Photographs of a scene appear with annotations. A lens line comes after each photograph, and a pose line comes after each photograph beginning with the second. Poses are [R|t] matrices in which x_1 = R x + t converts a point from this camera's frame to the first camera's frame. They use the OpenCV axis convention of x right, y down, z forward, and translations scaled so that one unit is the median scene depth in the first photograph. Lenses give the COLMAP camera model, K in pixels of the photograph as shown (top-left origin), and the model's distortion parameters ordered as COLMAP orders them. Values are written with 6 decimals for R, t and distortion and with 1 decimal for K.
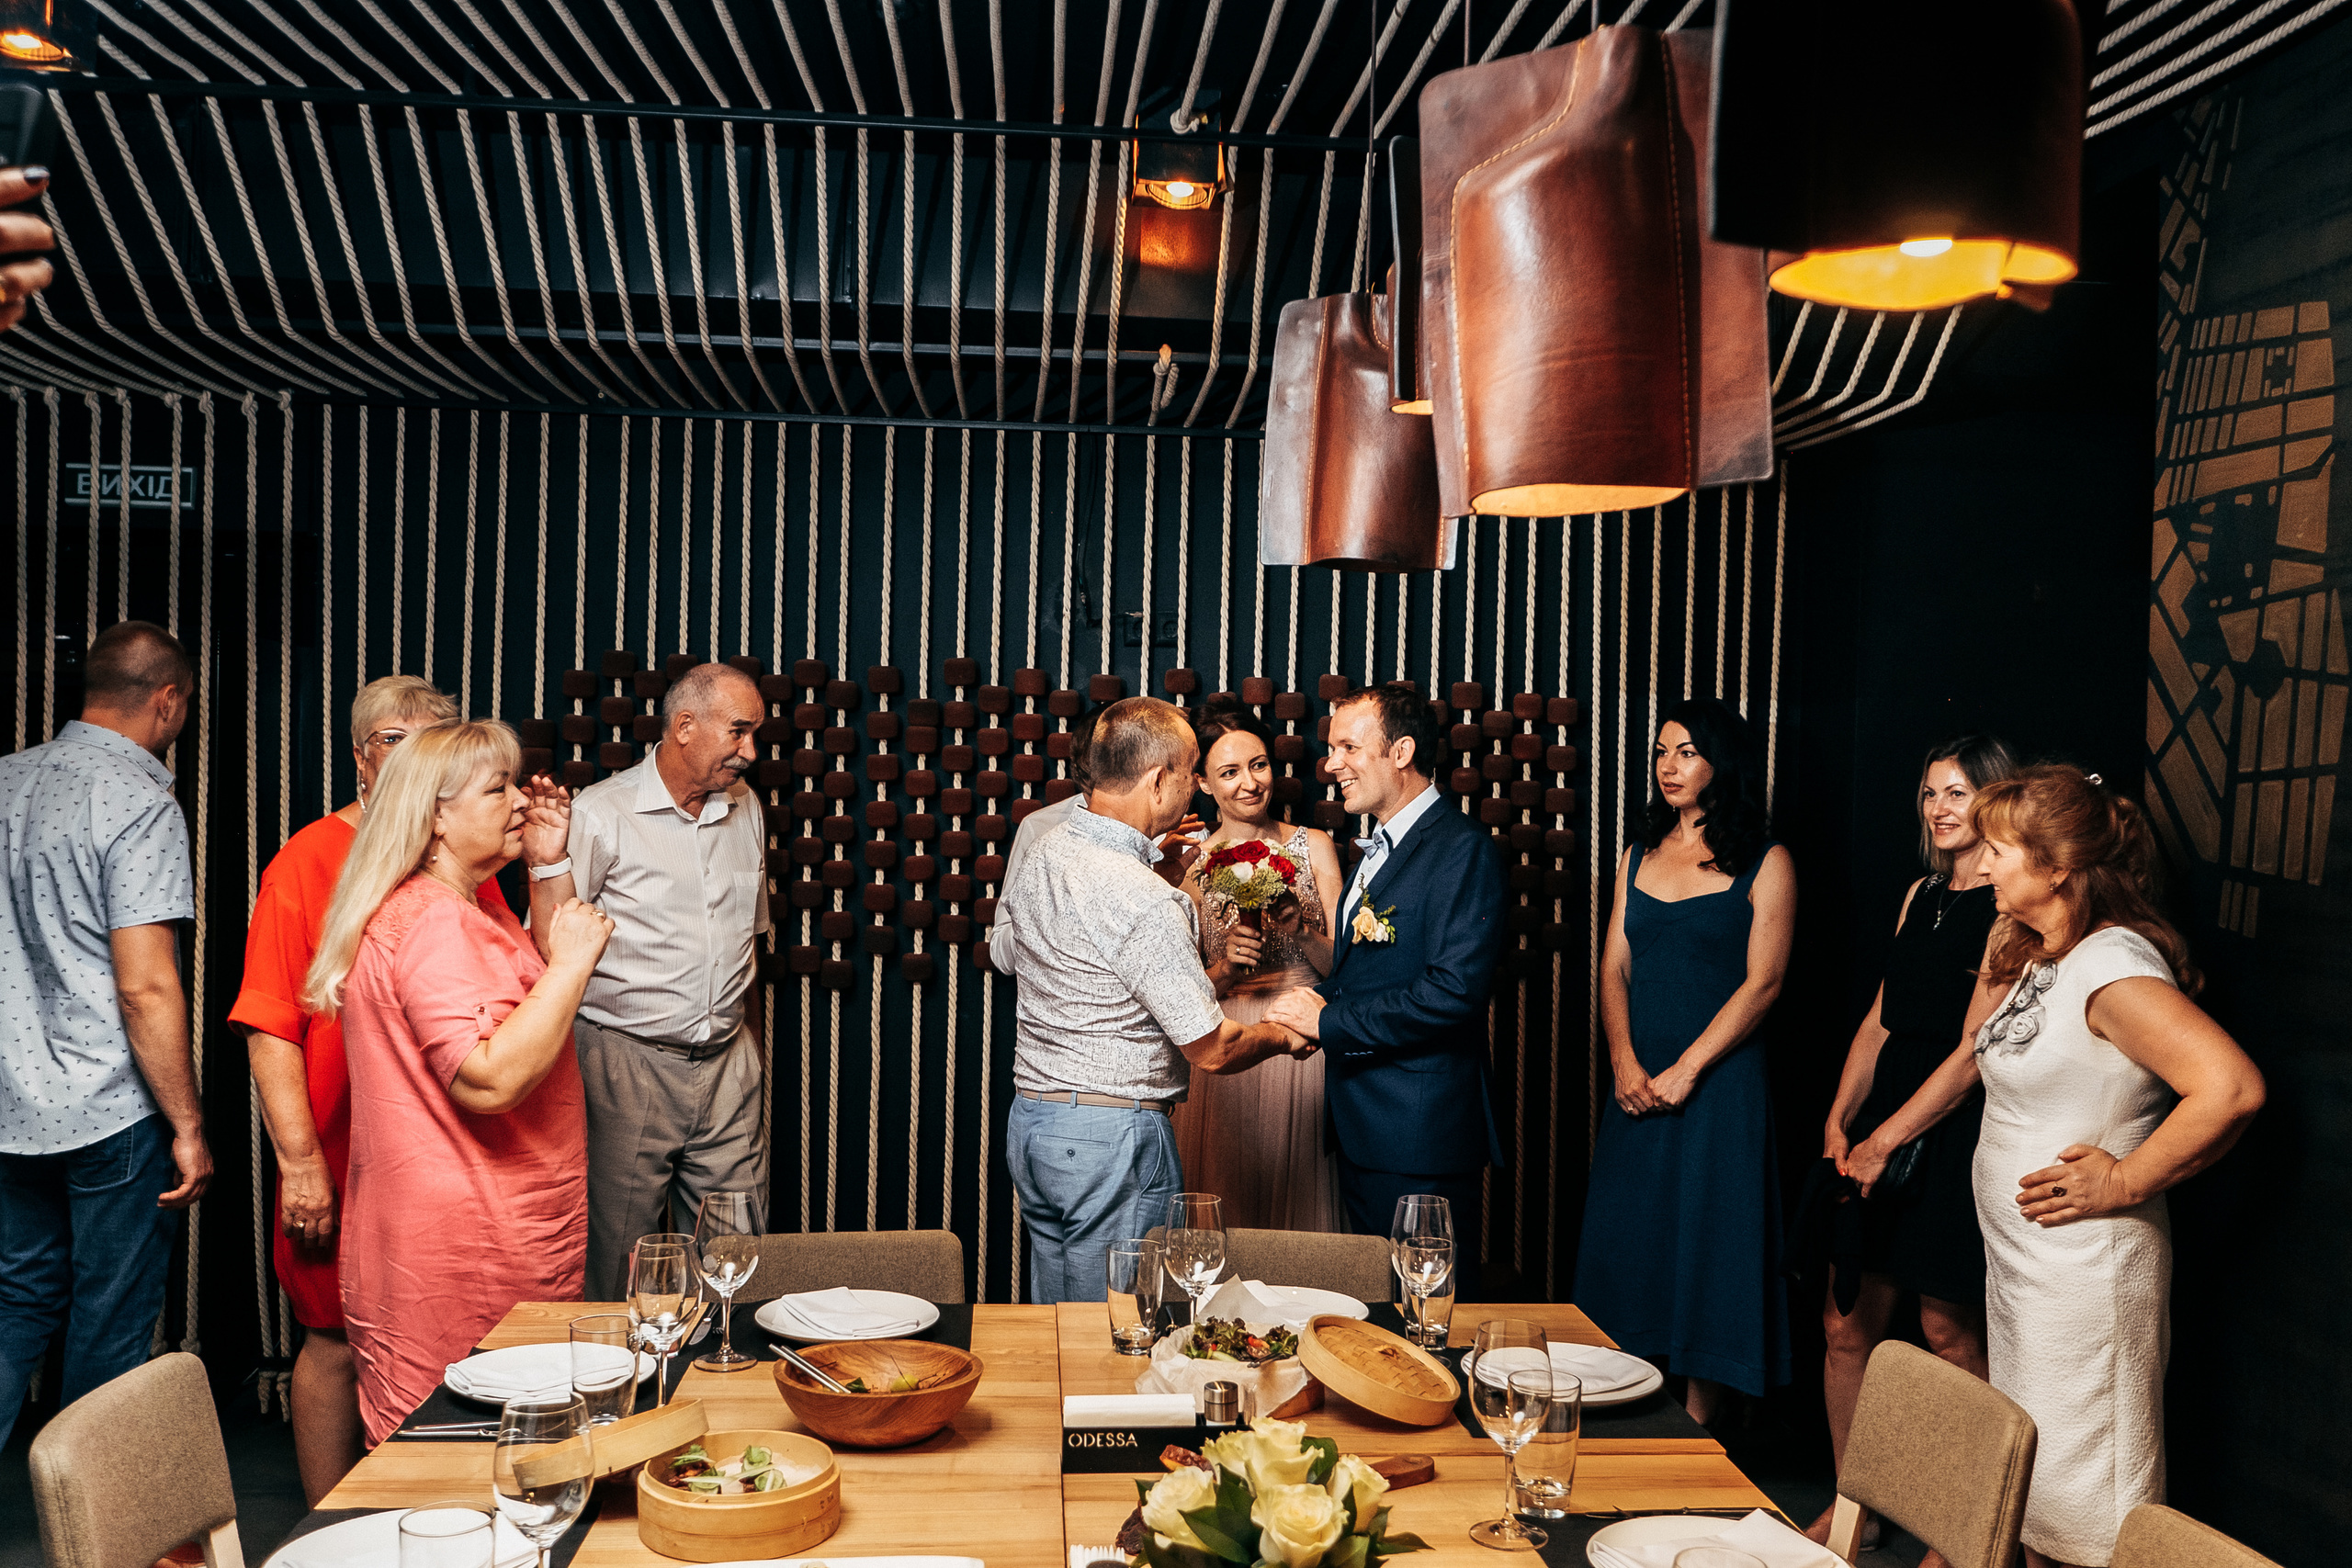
lens RADIAL K [[2104.5, 0, 1176.0], [0, 2104.5, 797.8], [0, 0, 1]] dist [-0.000240, -0.004139]
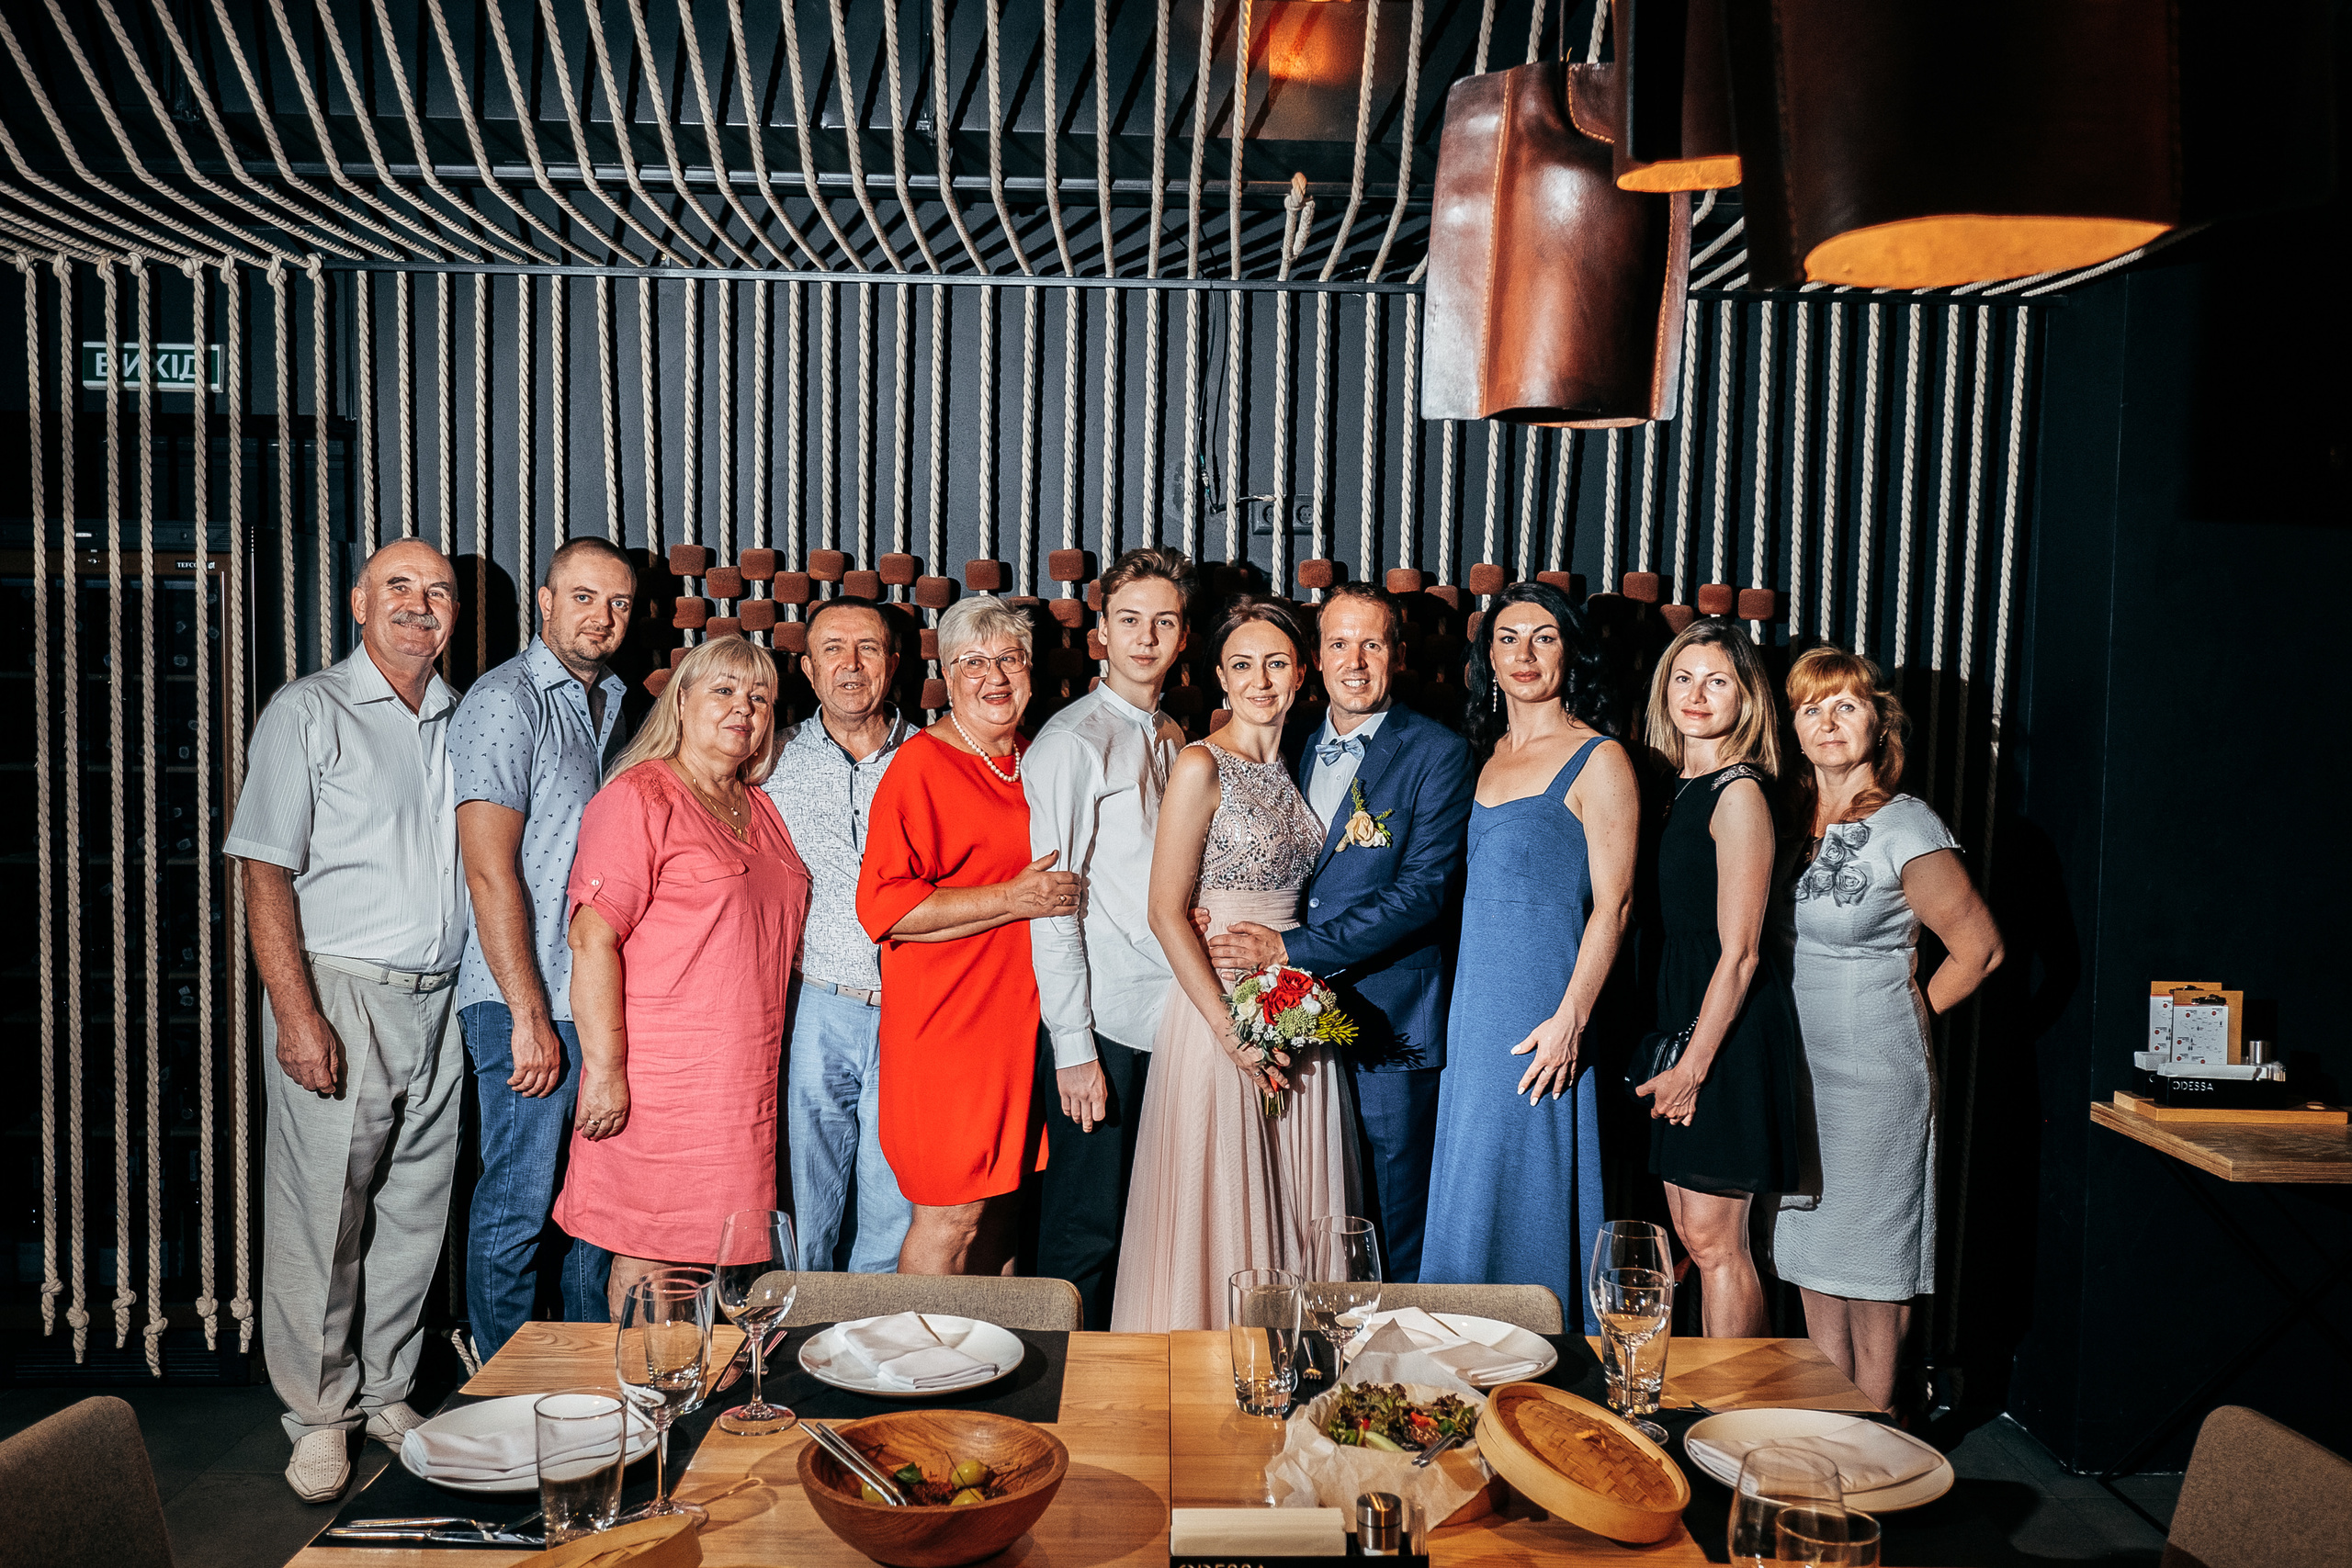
lens RADIAL K [[2020.5, 0, 1165.6], [0, 2020.5, 788.2], [0, 0, 1]] dist [0.005920, -0.003263]
pose [[0.997613, -0.001824, -0.069028, -0.002857], [0.005047, 0.998903, 0.046544, -0.006218], [0.068867, -0.046781, 0.996528, 0.179580]]
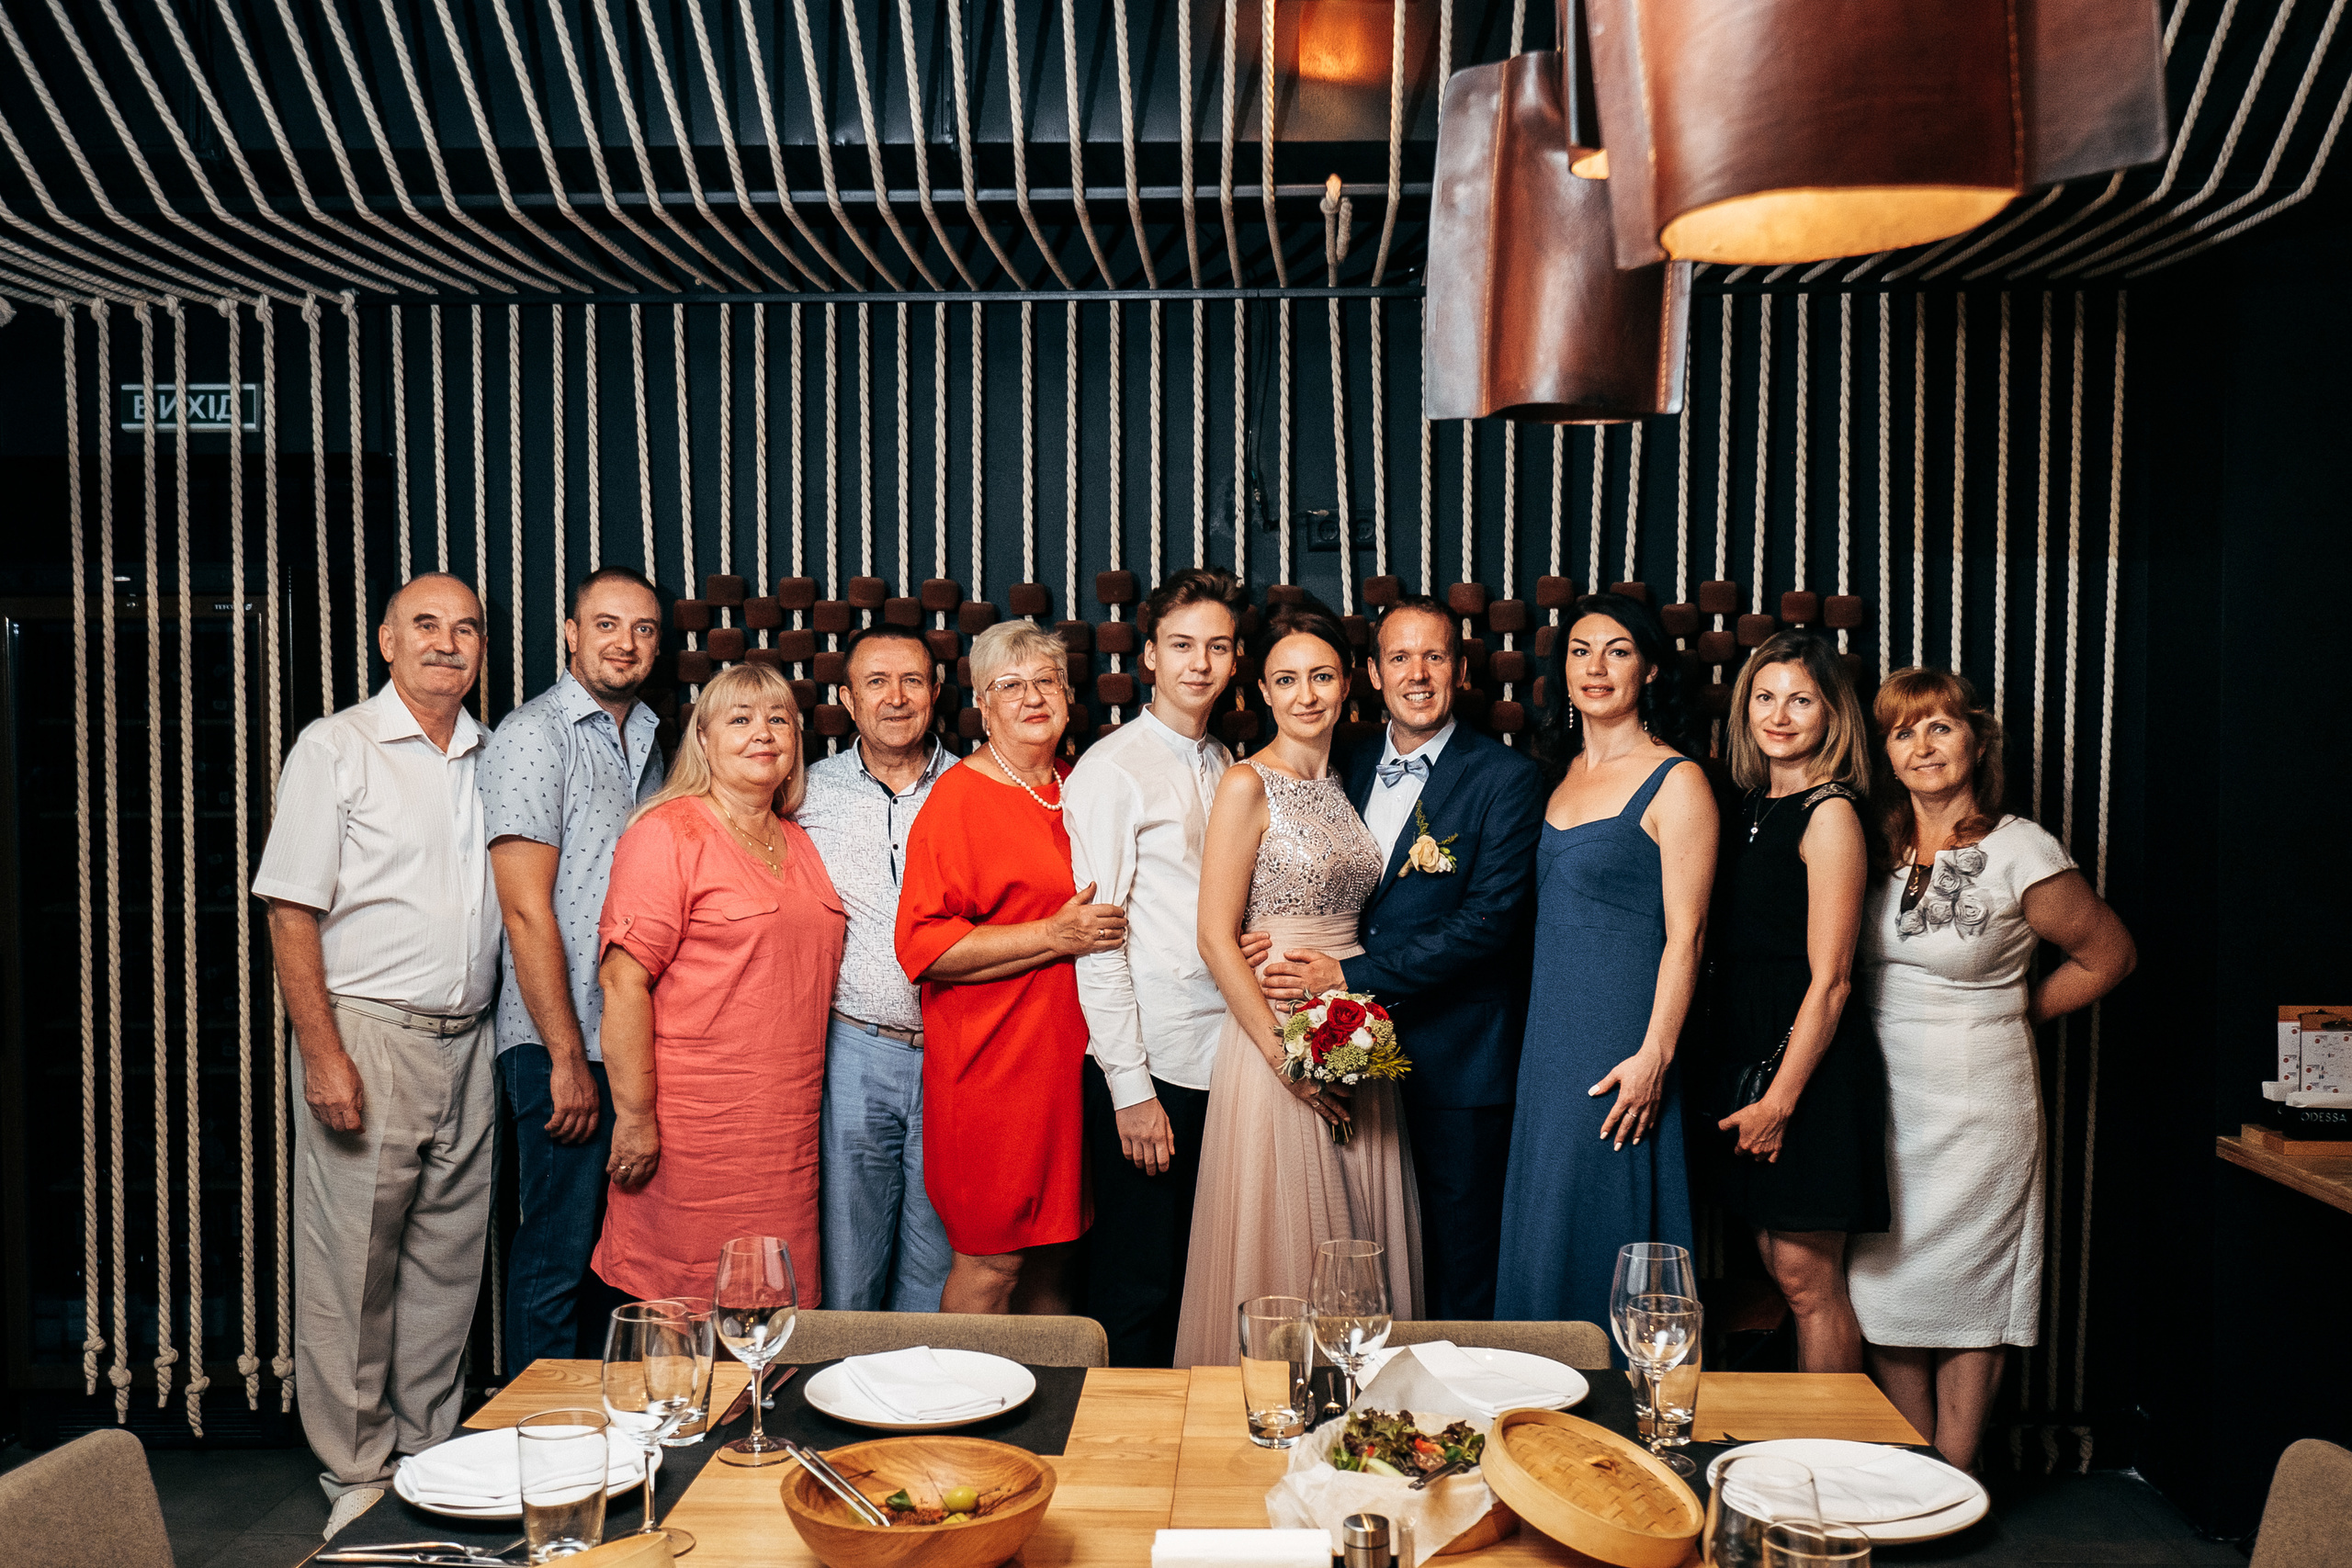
lens RADIAL K [[2157.7, 0, 1176.0], [0, 2157.7, 784.0], [0, 0, 1]] dist [0.022422, -0.033843]
pose [[0.992123, -0.020977, -0.123499, 0.034189], [0.023732, 0.999500, 0.020877, 0.002818], [0.122999, -0.023643, 0.992125, 0.156782]]
